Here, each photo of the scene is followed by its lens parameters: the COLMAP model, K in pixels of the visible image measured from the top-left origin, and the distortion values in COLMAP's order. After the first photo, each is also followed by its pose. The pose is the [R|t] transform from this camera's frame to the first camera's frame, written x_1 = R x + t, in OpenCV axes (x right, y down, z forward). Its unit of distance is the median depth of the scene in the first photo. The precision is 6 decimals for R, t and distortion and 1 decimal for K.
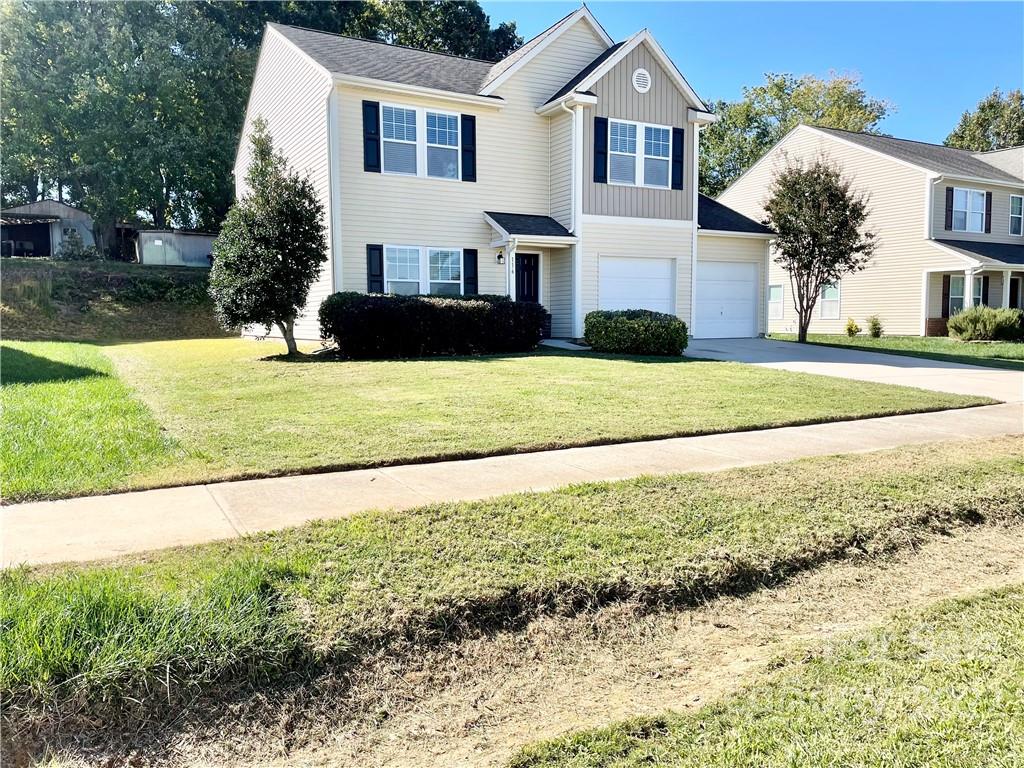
lens RADIAL K [[774.2, 0, 512.0], [0, 774.2, 384.0], [0, 0, 1]] dist [0.082930, -0.109015]
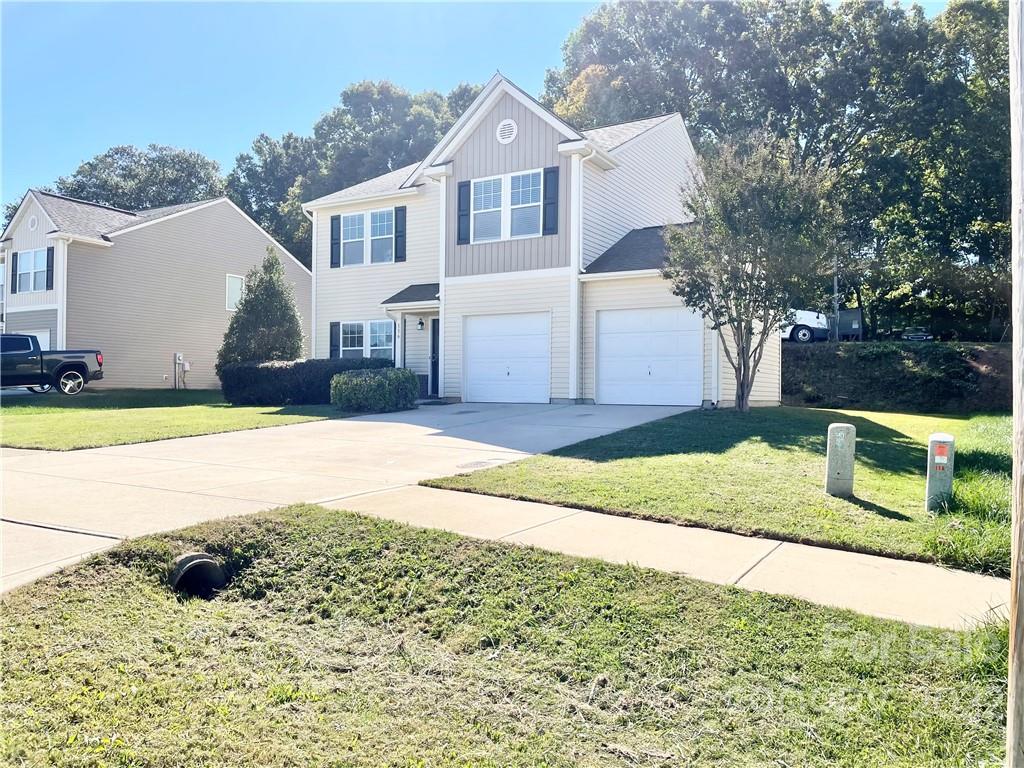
lens RADIAL K [[774.2, 0, 512.0], [0, 774.2, 384.0], [0, 0, 1]] dist [0.082930, -0.109015]
pose [[0.514910, -0.002896, -0.857240, 1.010316], [-0.083894, 0.995024, -0.053754, -0.031372], [0.853129, 0.099596, 0.512104, 0.563900]]
